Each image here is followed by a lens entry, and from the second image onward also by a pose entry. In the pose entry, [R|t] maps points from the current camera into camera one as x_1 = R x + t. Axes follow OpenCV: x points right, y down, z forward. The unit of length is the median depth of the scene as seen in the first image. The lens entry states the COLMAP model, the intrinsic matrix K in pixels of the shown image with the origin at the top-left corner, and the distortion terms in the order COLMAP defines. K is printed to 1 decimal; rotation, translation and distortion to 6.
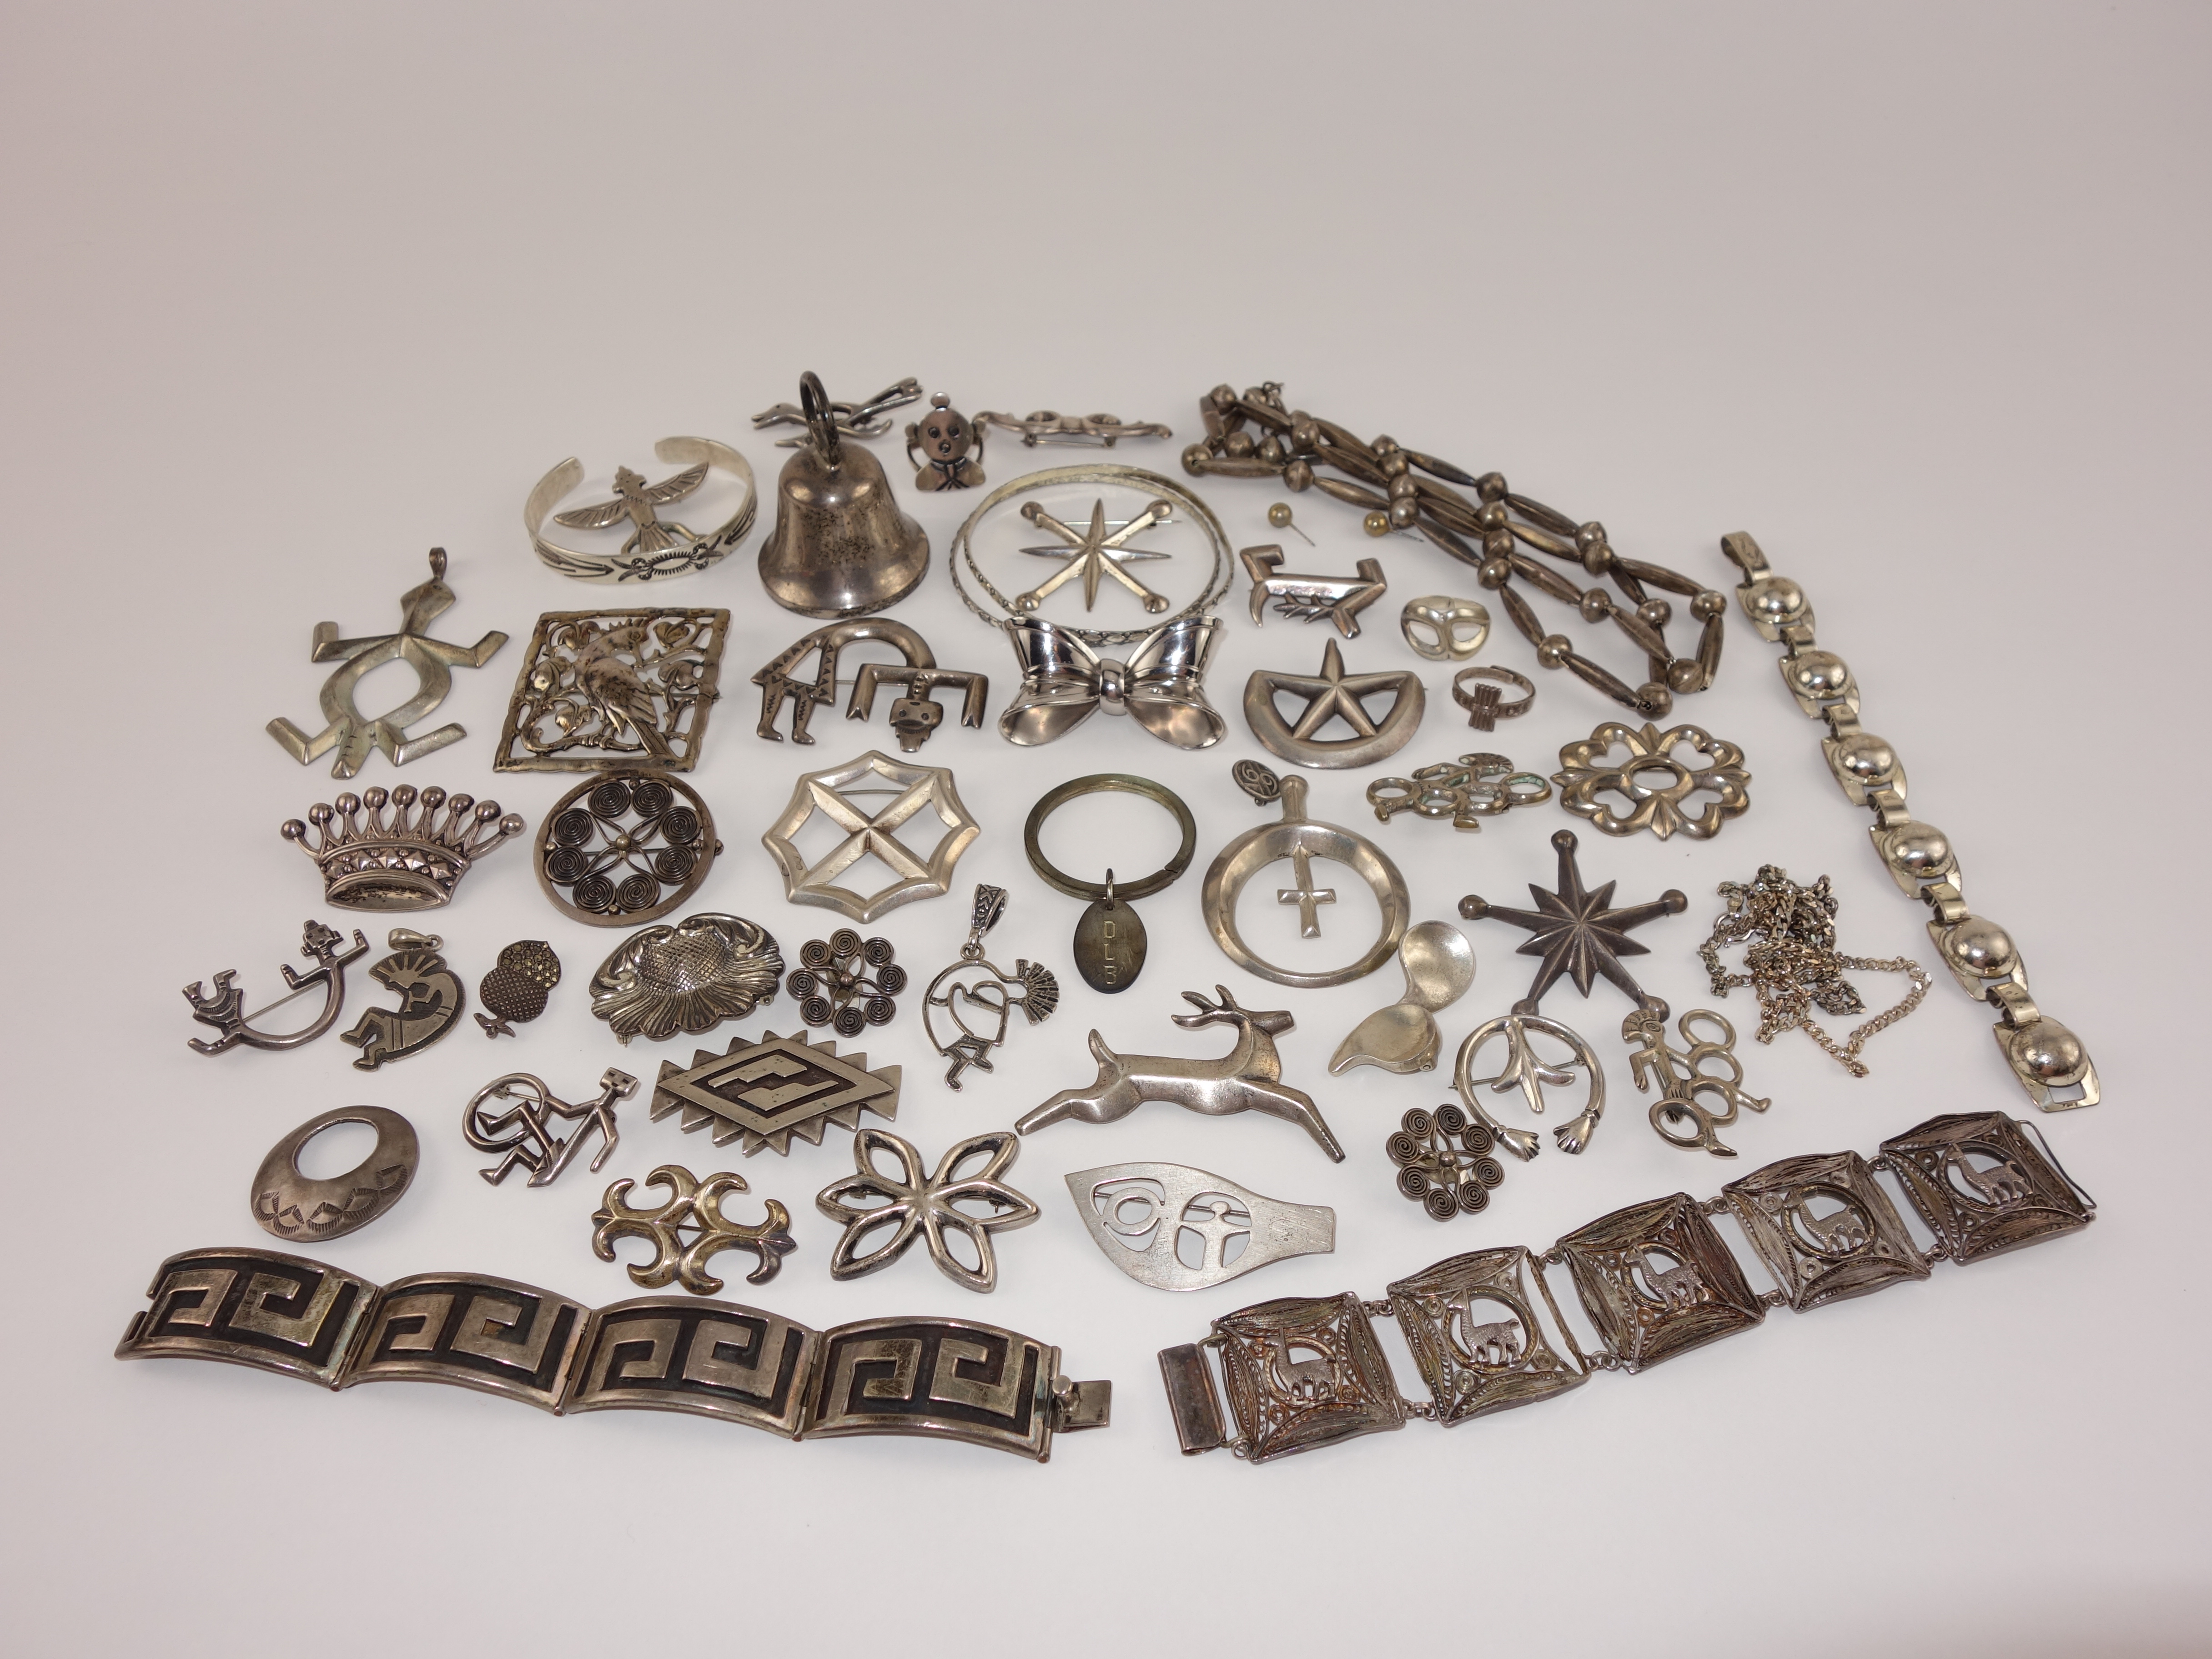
lens RADIAL K [[1870.1, 0, 1107.6], [0, 1870.1, 881.7], [0, 0, 1]] dist [0.002489, -0.002363]
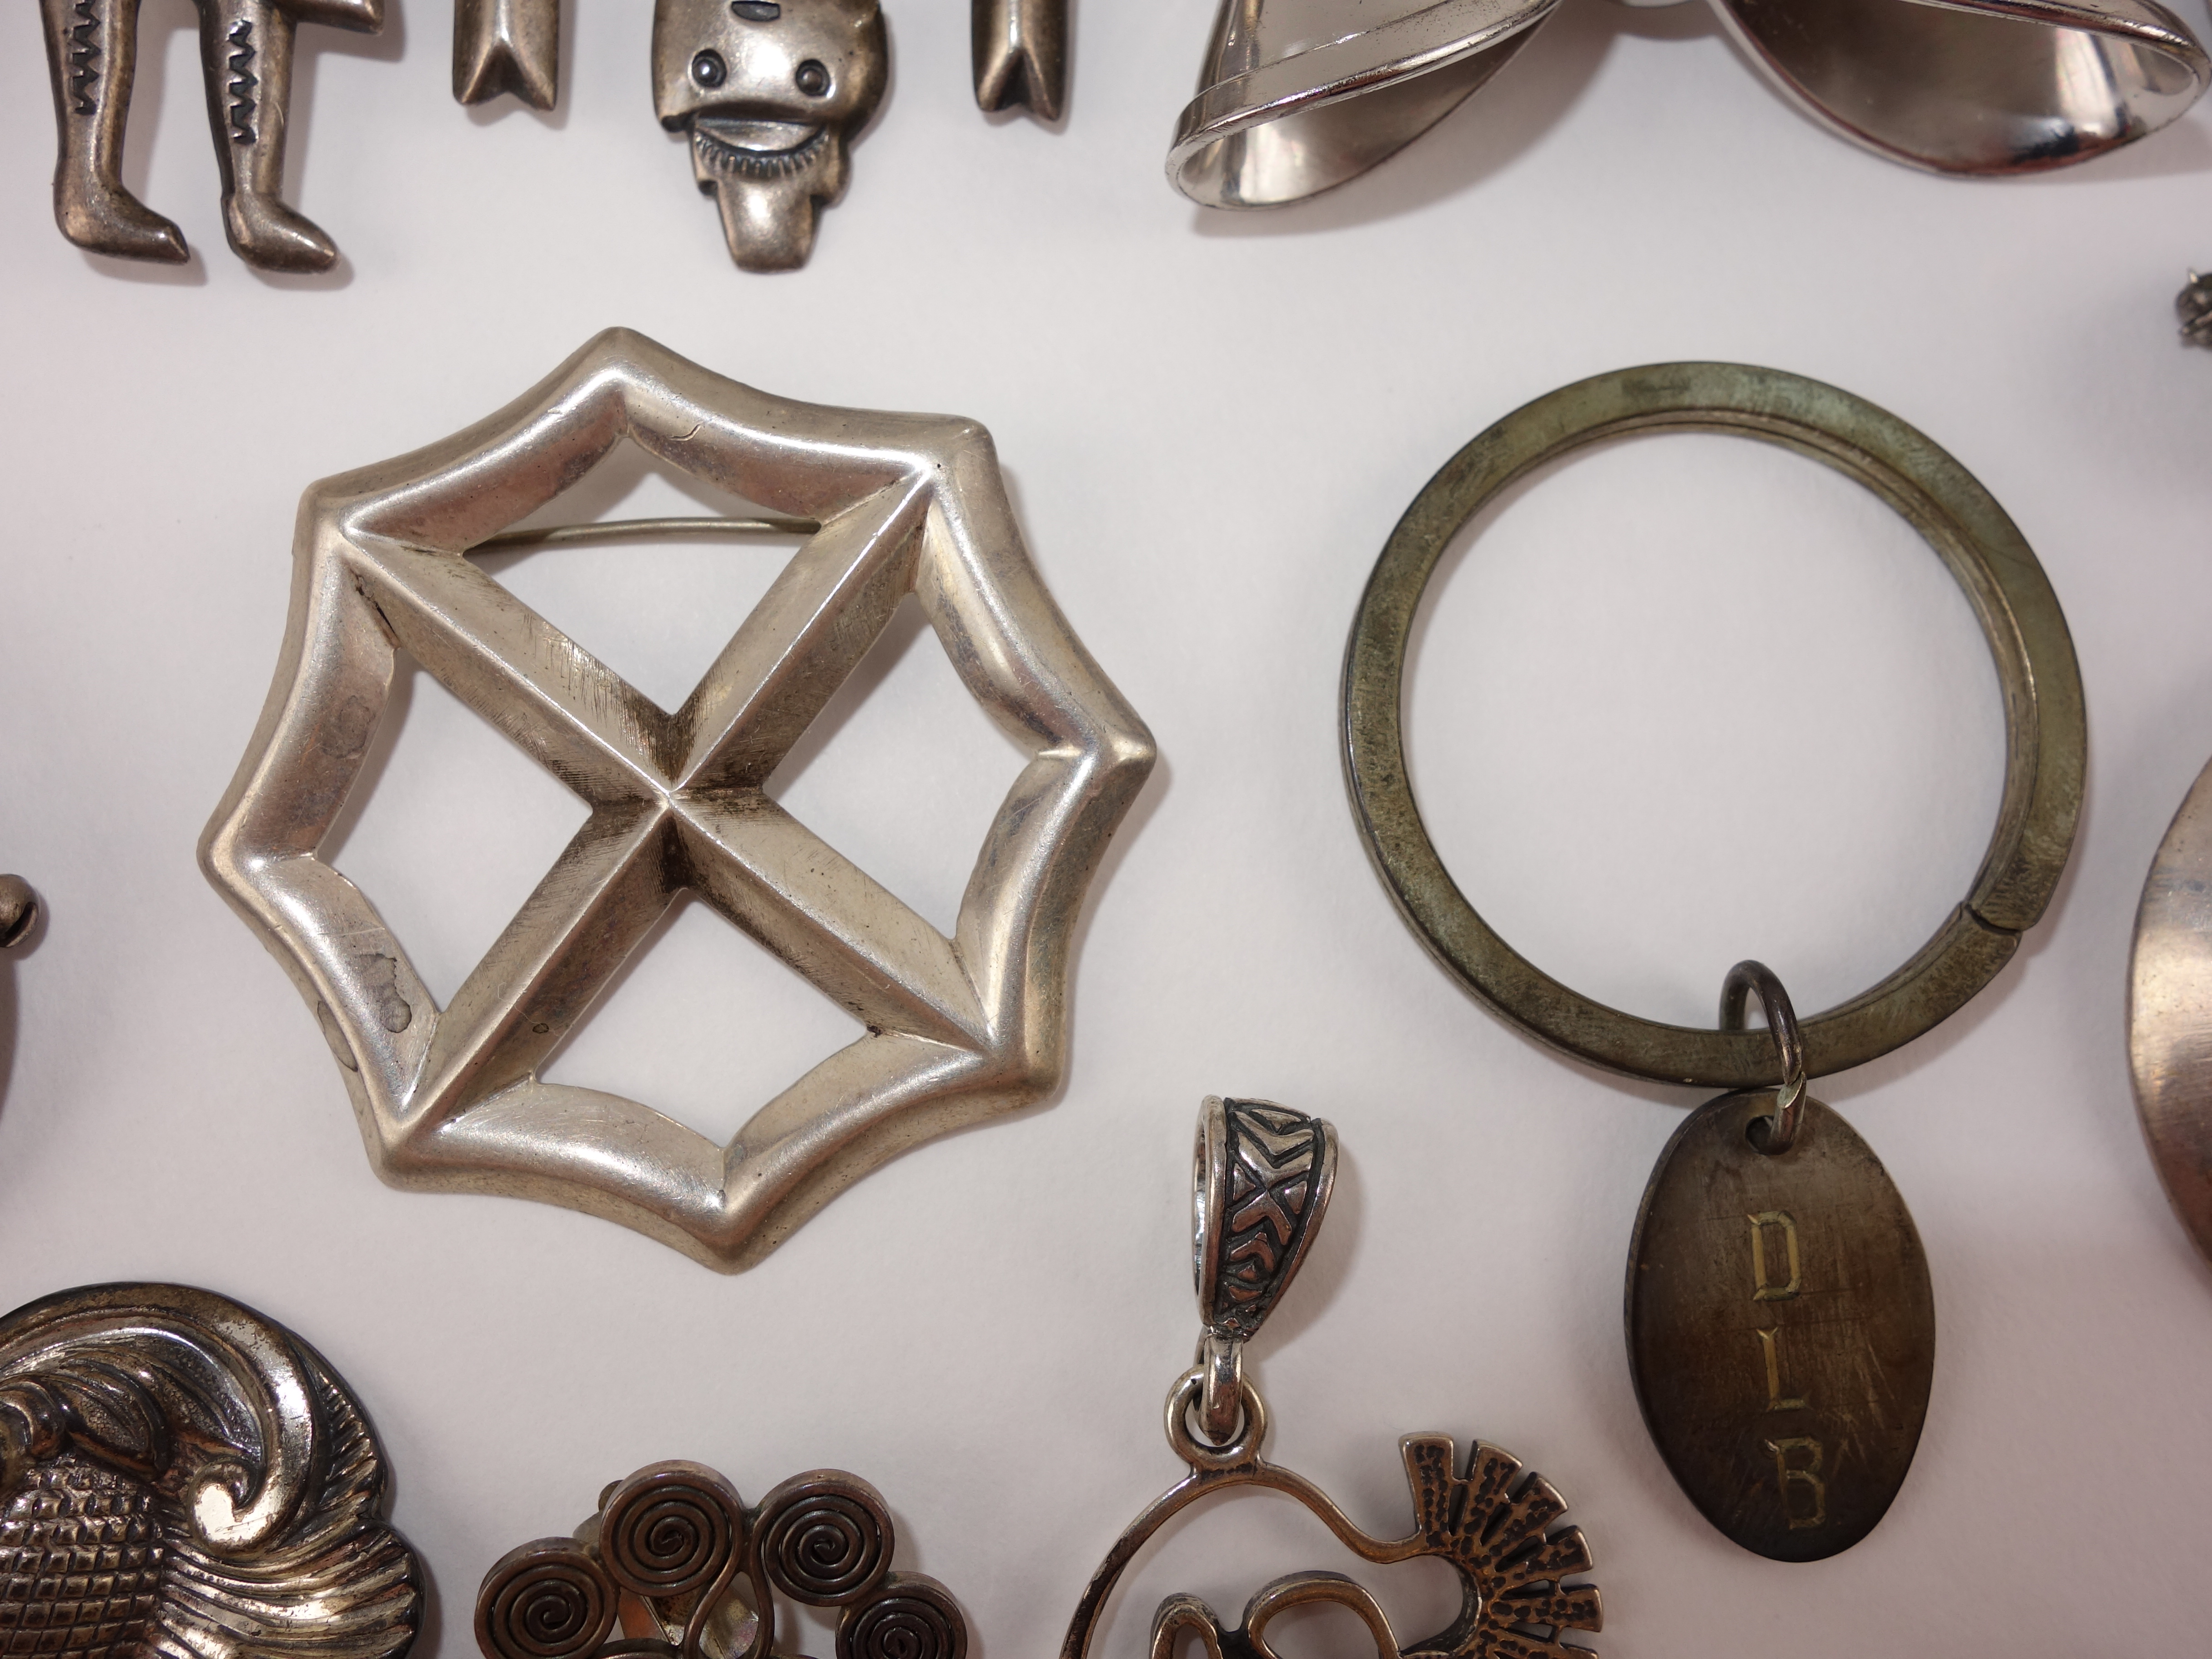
lens RADIAL K [[1833.2, 0, 1155.4], [0, 1833.2, 786.7], [0, 0, 1]] dist [-0.000050, 0.001730]
pose [[0.993907, -0.088696, 0.065430, -0.088592], [0.035465, 0.819428, 0.572084, -0.162135], [-0.104356, -0.566278, 0.817581, 0.860476]]
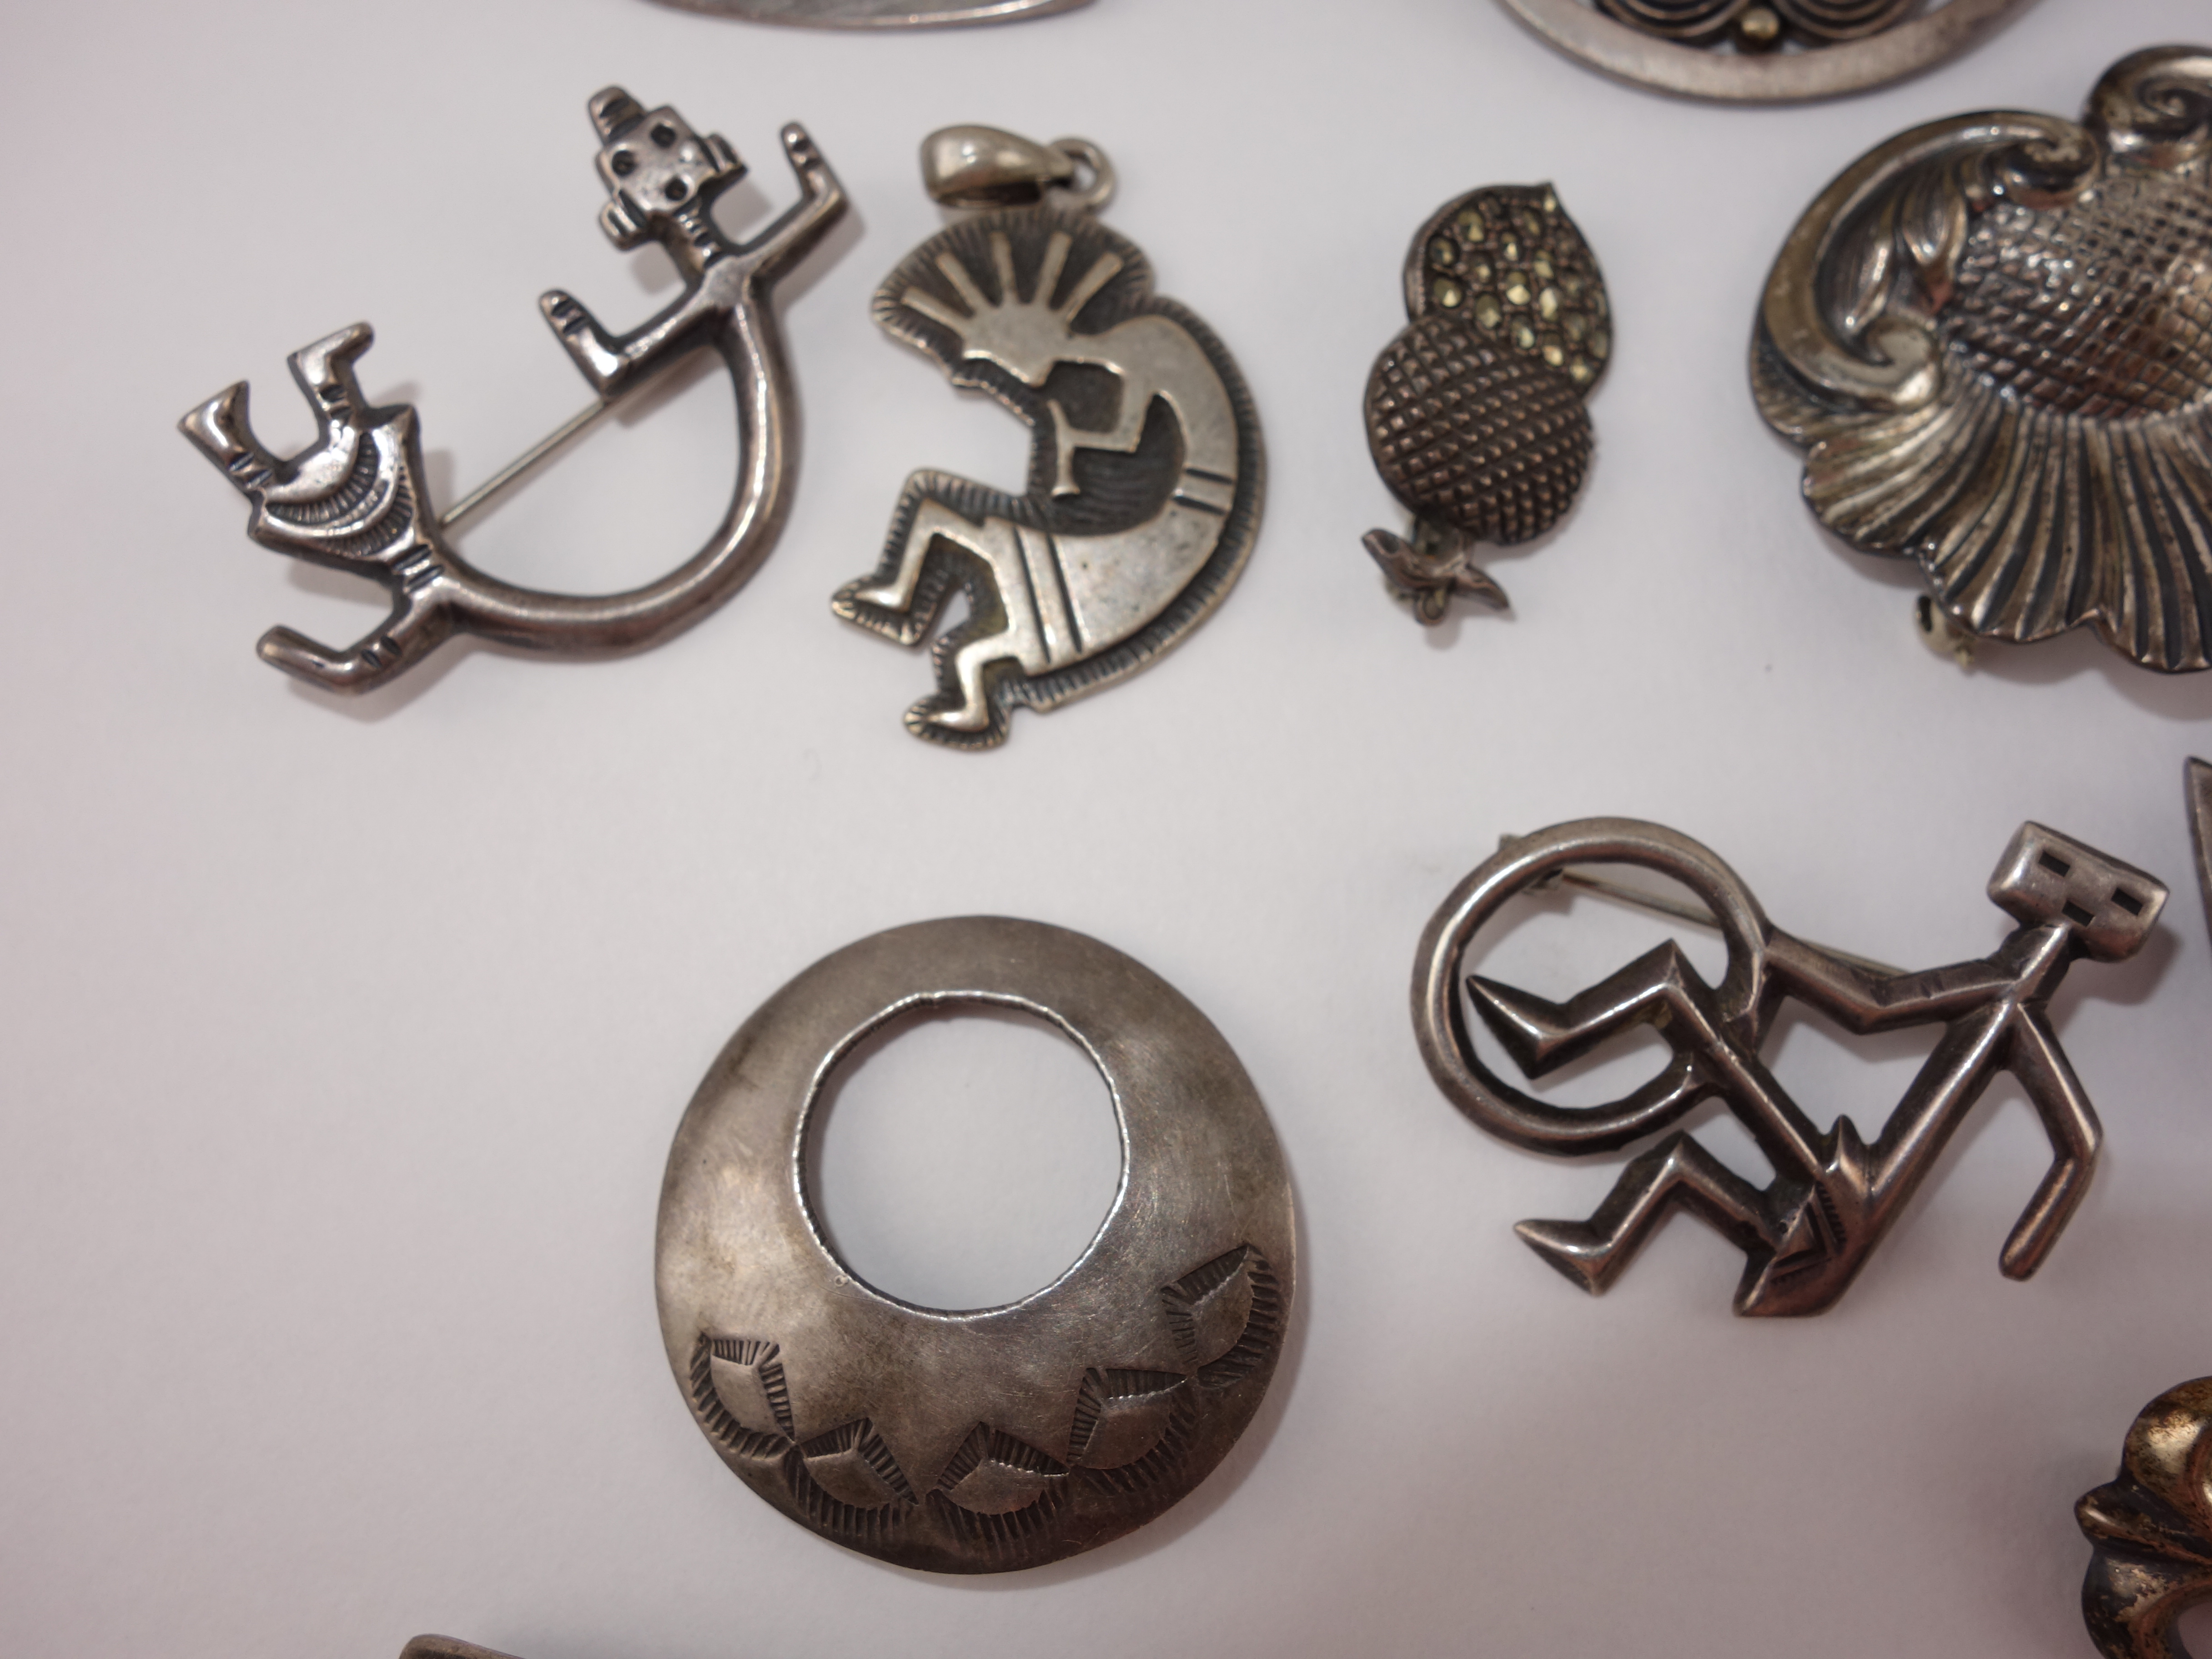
lens RADIAL K [[1826.6, 0, 1116.2], [0, 1826.6, 832.1], [0, 0, 1]] dist [0.049255, -0.004027]
pose [[0.999900, 0.008370, -0.011408, -0.359138], [-0.001438, 0.862204, 0.506559, -0.018905], [0.014076, -0.506492, 0.862130, 0.747200]]
